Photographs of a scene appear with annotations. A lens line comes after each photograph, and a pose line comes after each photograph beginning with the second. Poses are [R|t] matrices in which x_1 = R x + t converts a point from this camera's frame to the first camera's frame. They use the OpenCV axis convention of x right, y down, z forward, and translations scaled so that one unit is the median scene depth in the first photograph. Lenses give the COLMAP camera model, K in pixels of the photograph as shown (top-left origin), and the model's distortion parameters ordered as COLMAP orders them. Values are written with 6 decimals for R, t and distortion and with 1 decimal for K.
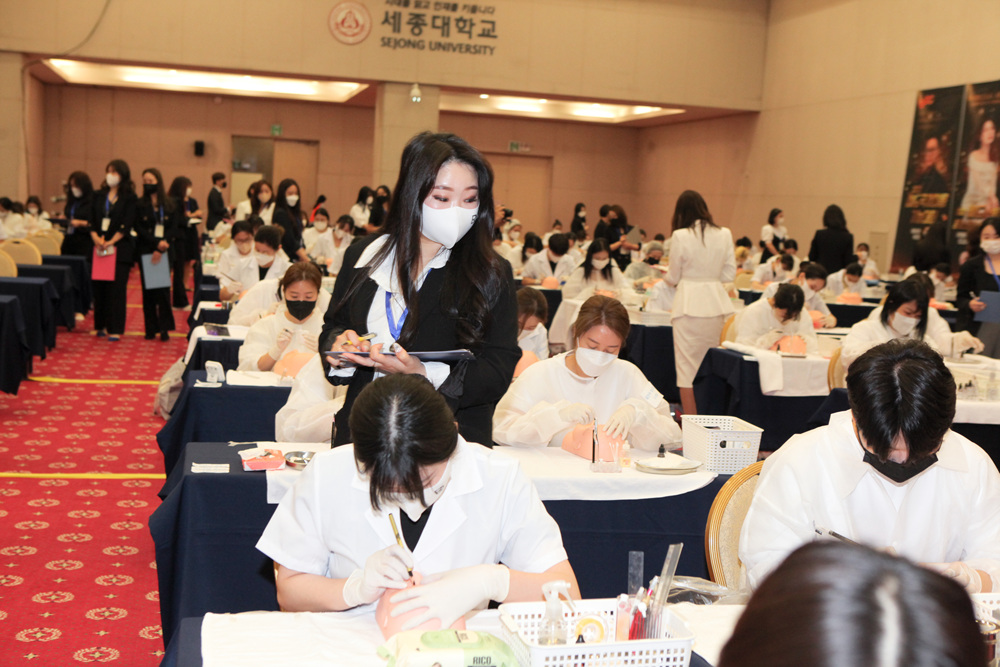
lens RADIAL K [[1310.9, 0, 502.5], [0, 1310.9, 330.0], [0, 0, 1]] dist [0.008528, 0.000000]
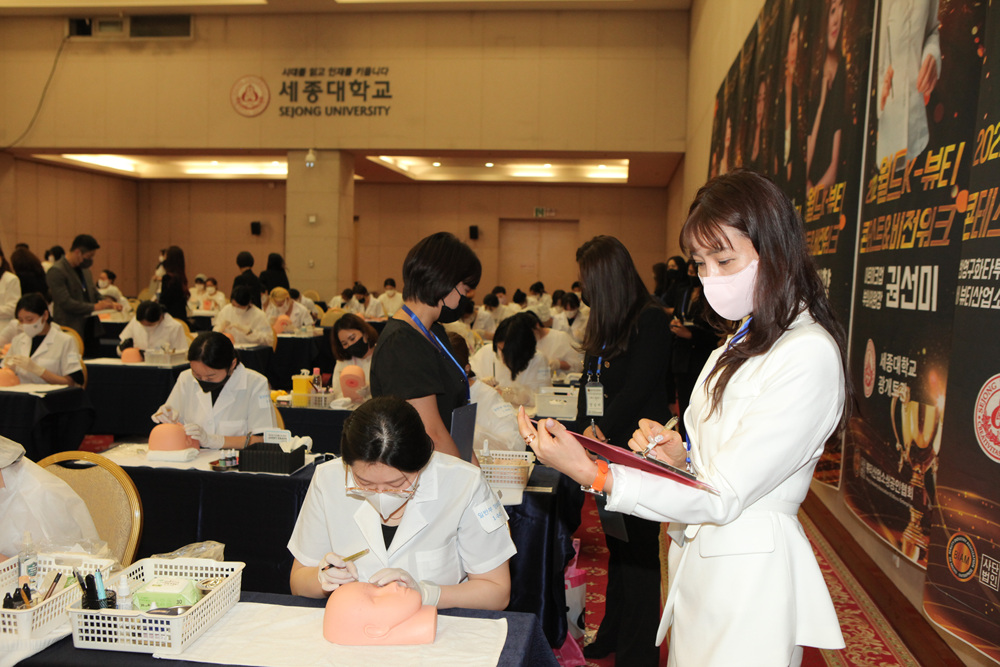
lens RADIAL K [[1006.4, 0, 500.8], [0, 1006.4, 324.9], [0, 0, 1]] dist [-0.042878, 0.000000]
pose [[0.932055, -0.015622, -0.361980, 0.348425], [-0.004618, 0.998477, -0.054981, -0.009884], [0.362288, 0.052917, 0.930563, 0.335703]]
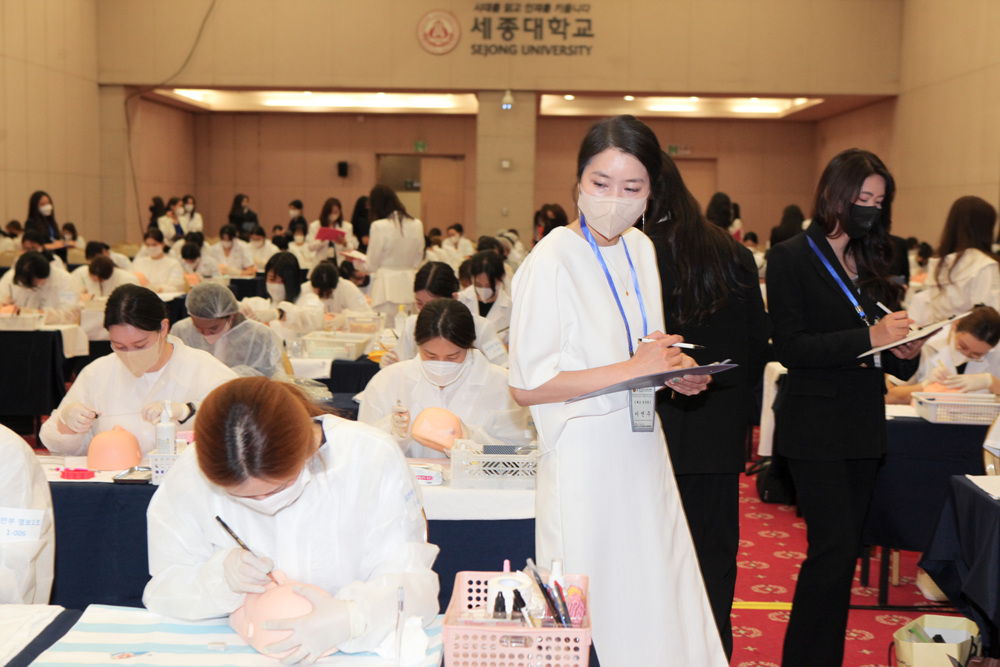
lens RADIAL K [[1467.3, 0, 495.7], [0, 1467.3, 362.1], [0, 0, 1]] dist [0.012605, 0.000000]
pose [[0.967013, -0.017704, -0.254111, 0.194815], [0.017158, 0.999843, -0.004365, 0.016218], [0.254148, -0.000139, 0.967165, -0.045382]]
